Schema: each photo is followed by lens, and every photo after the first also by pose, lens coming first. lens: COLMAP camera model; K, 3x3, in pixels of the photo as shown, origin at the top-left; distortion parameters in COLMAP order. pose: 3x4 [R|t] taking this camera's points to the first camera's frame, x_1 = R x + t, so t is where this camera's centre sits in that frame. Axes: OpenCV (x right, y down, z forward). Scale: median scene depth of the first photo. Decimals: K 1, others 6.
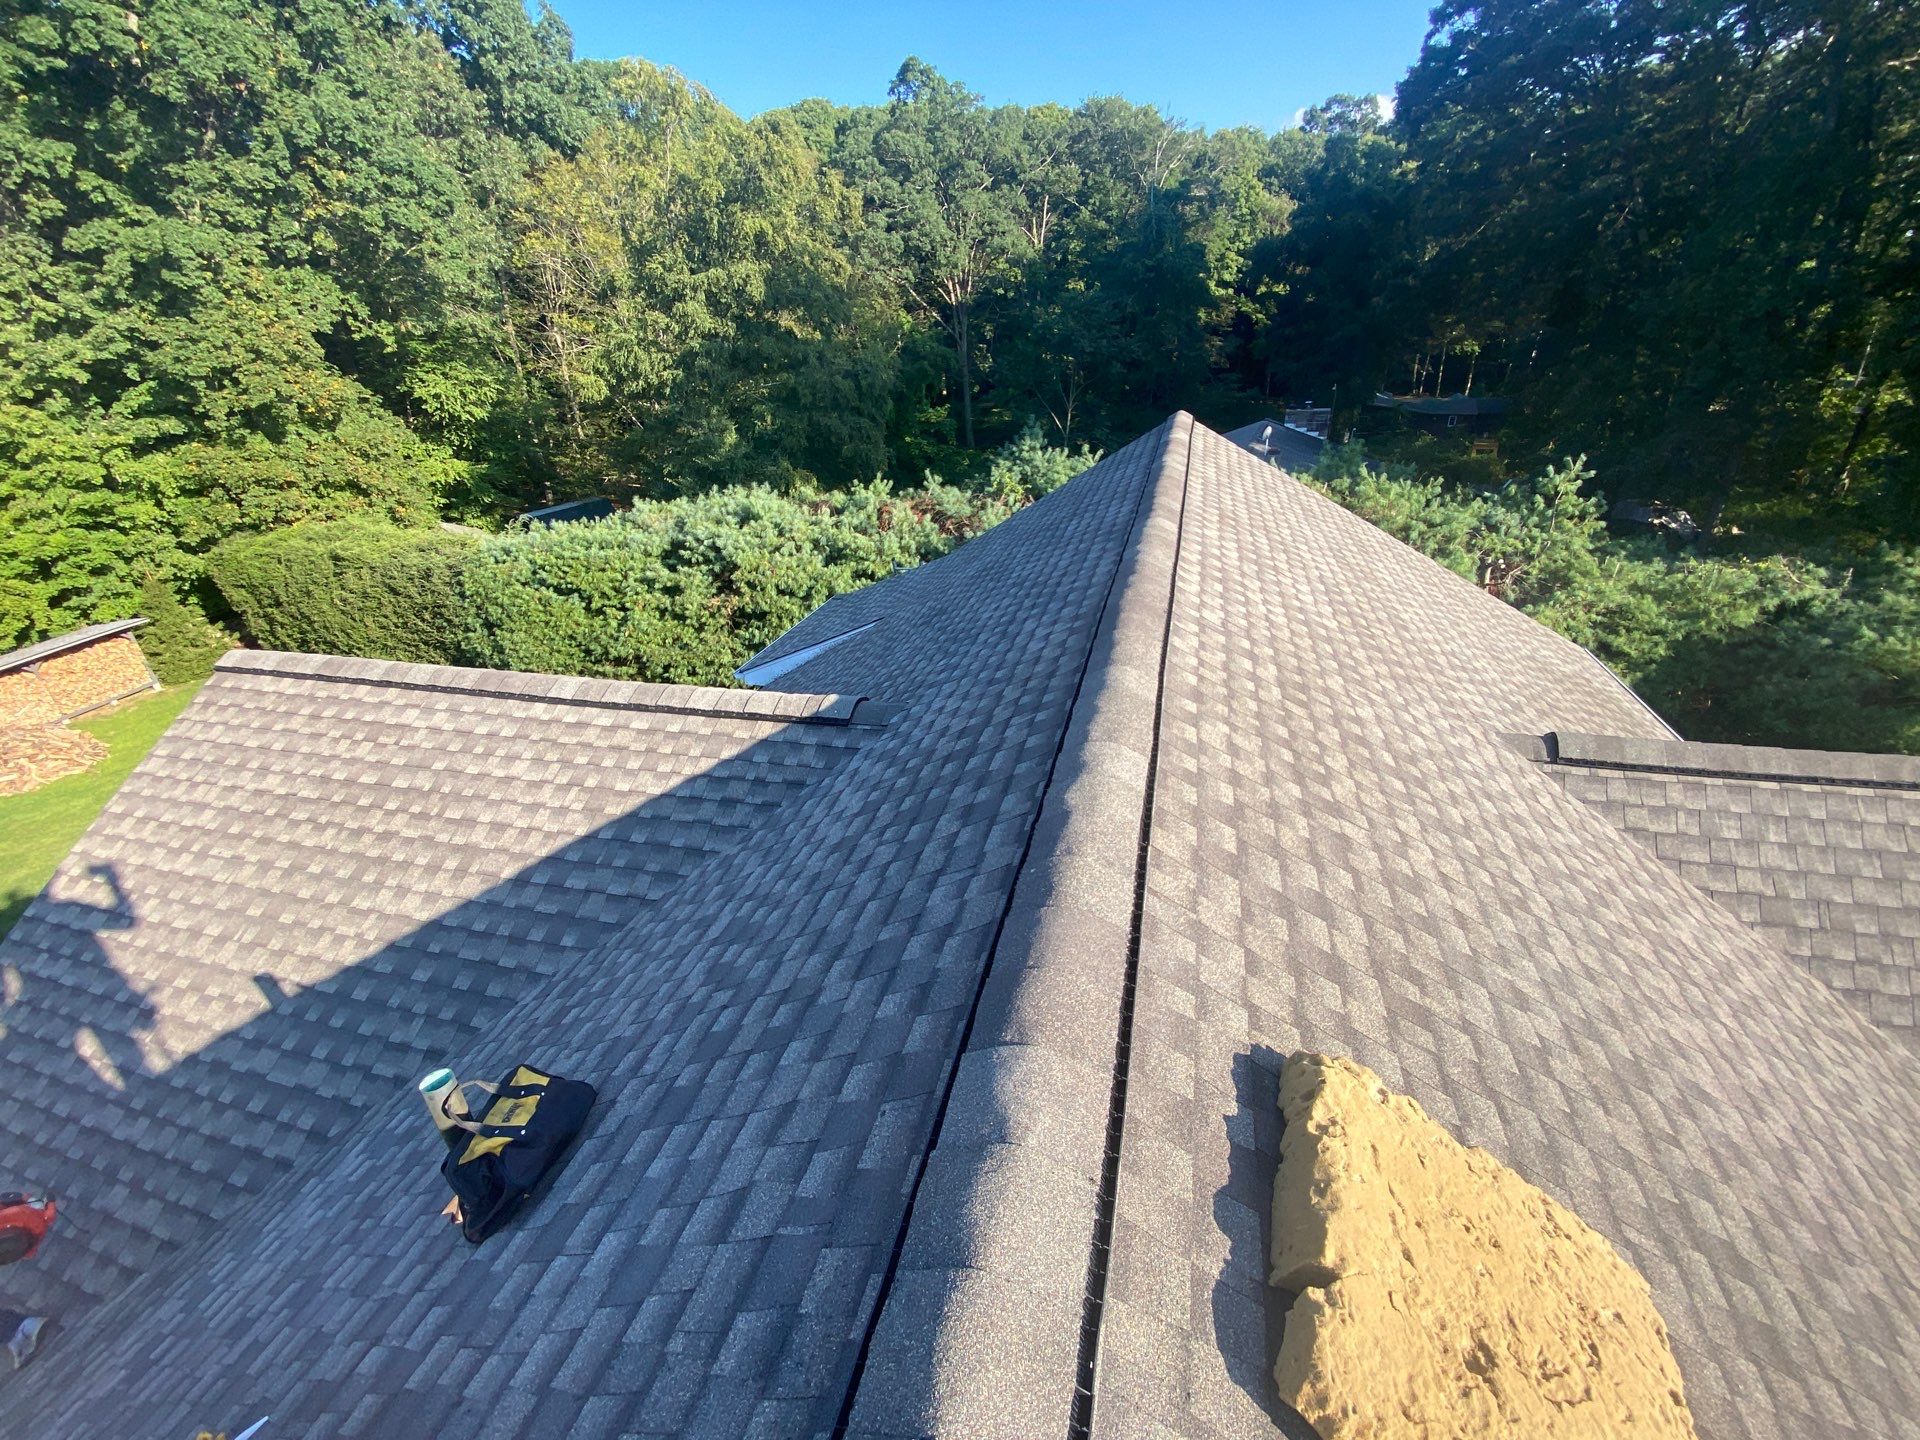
lens RADIAL K [[754.5, 0, 964.1], [0, 754.5, 717.0], [0, 0, 1]] dist [-0.001077, -0.000129]
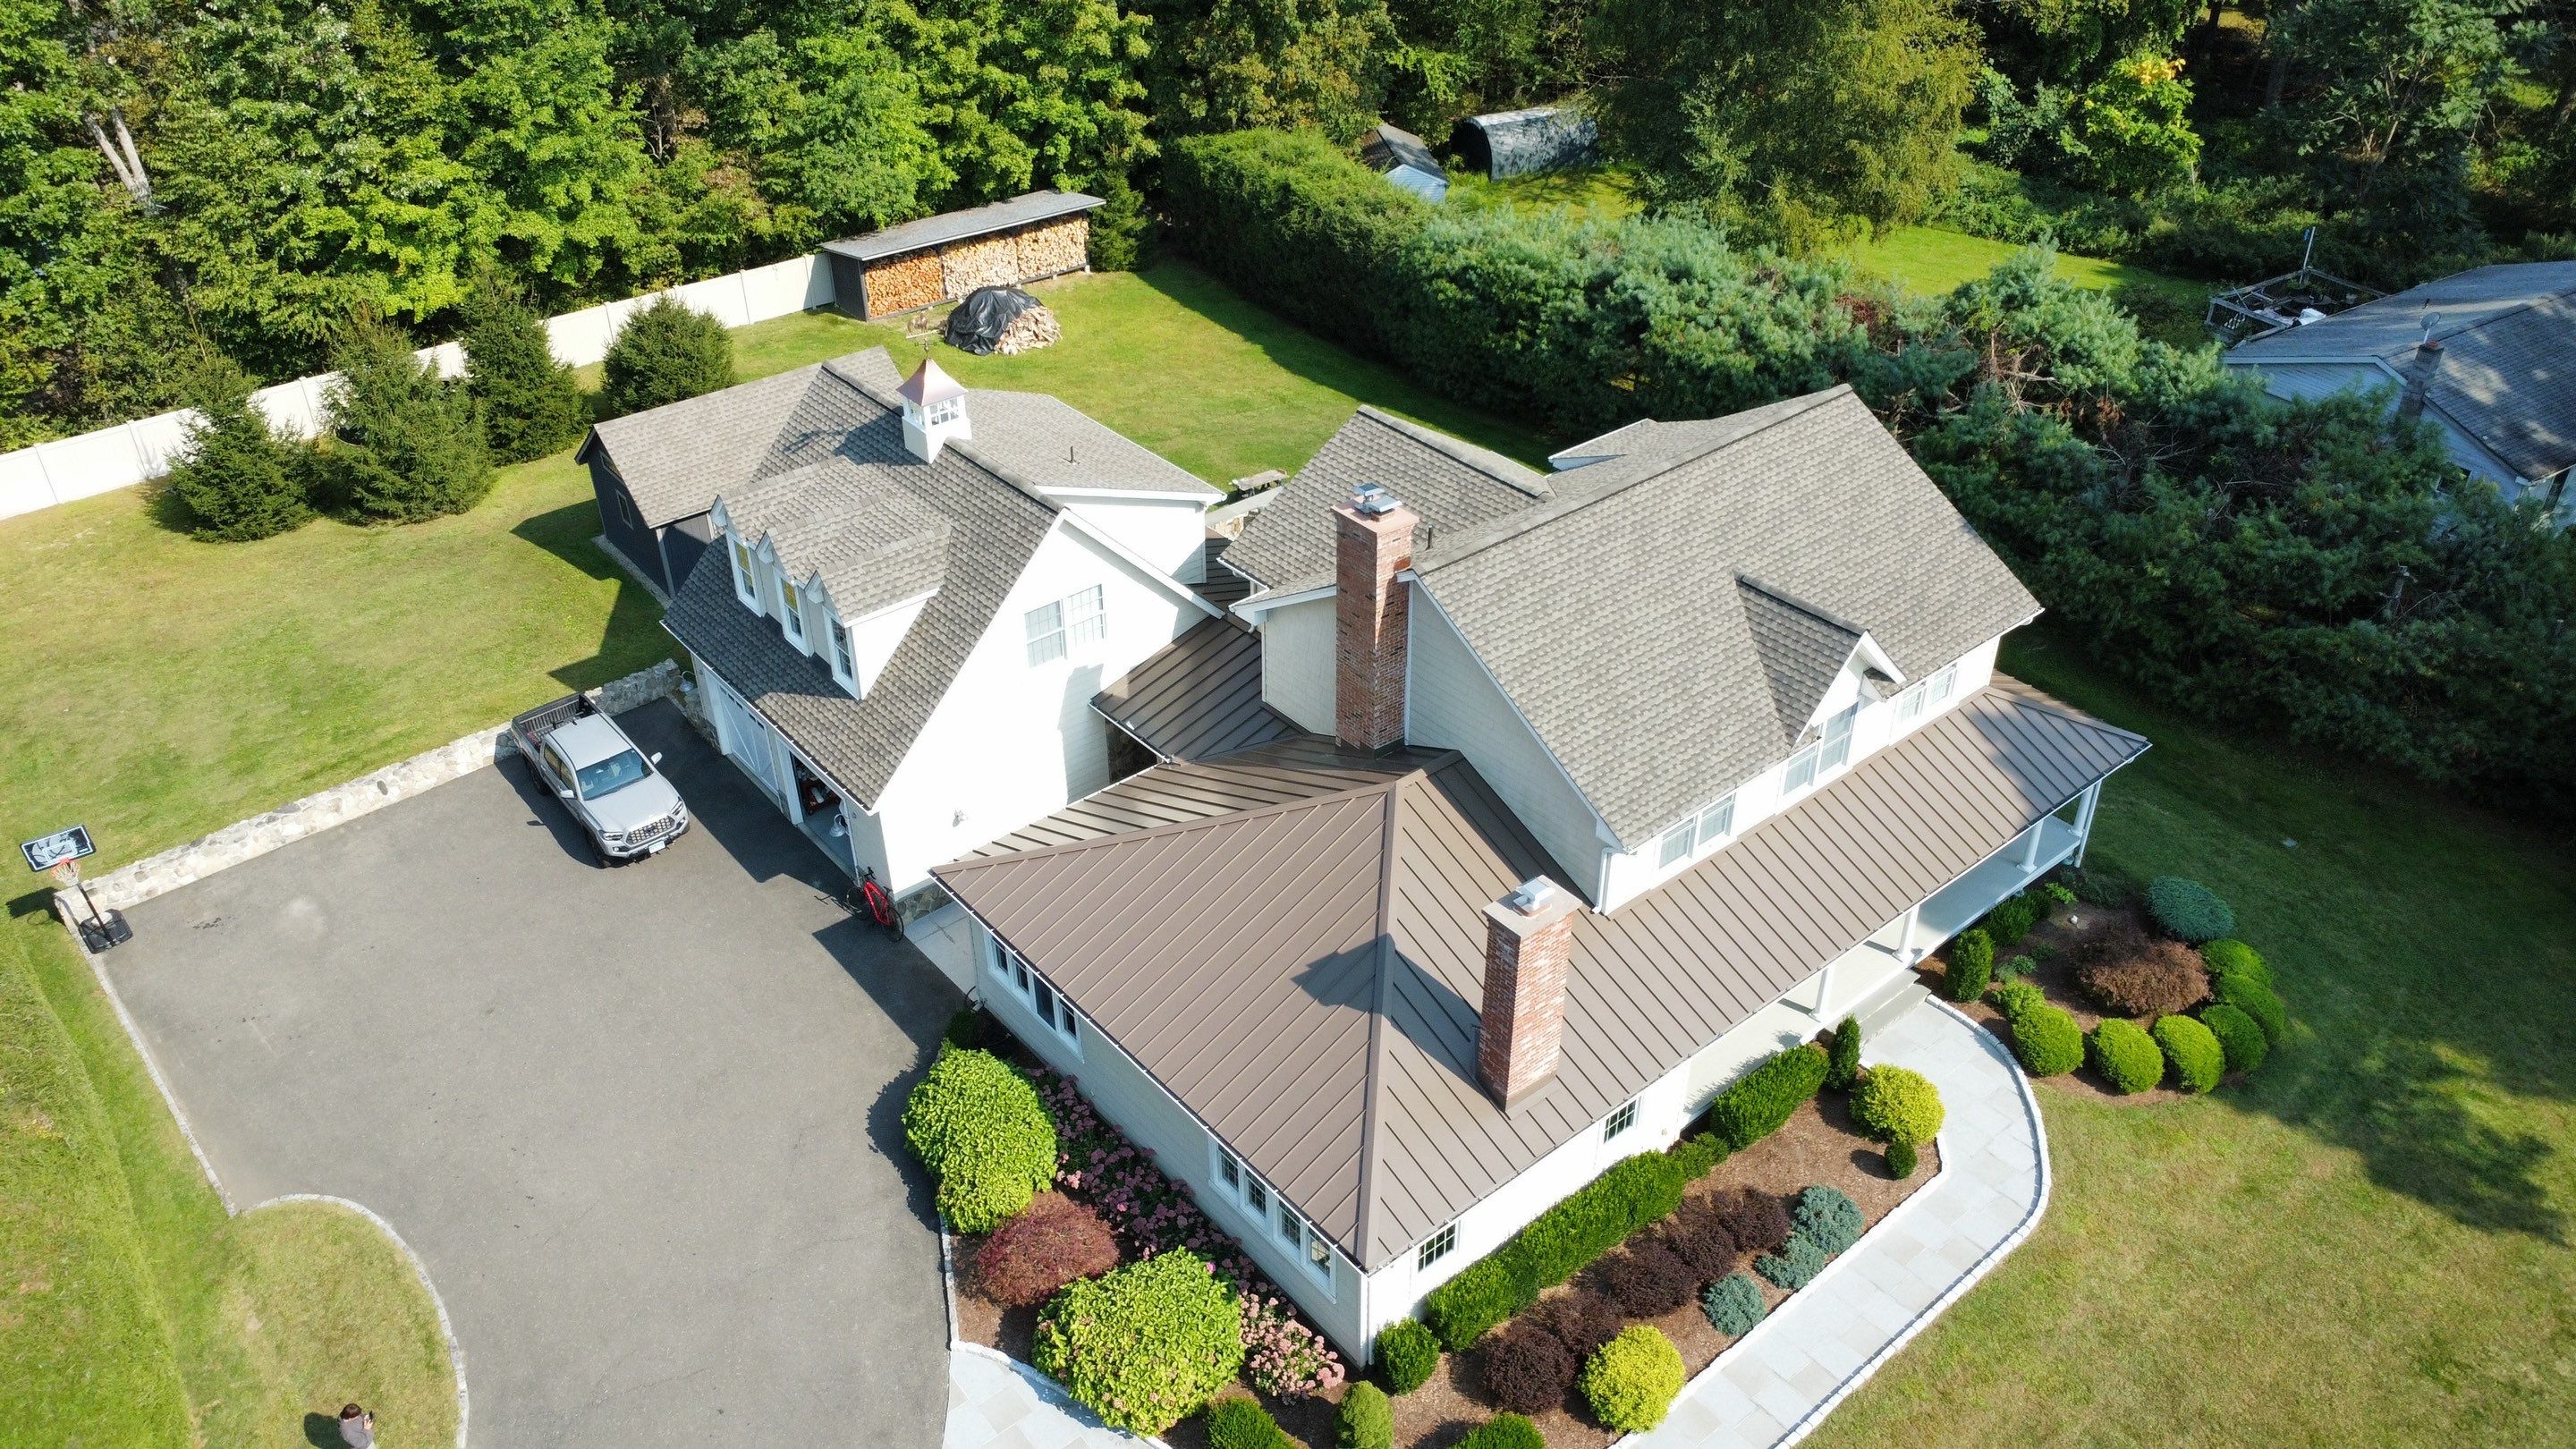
lens RADIAL K [[1865.0, 0, 1288.0], [0, 1865.0, 724.5], [0, 0, 1]] dist [-0.013620, -0.041342]
pose [[0.813145, 0.356638, -0.460004, 0.441467], [-0.302321, 0.934118, 0.189805, -0.027762], [0.497390, -0.015270, 0.867393, -0.953988]]
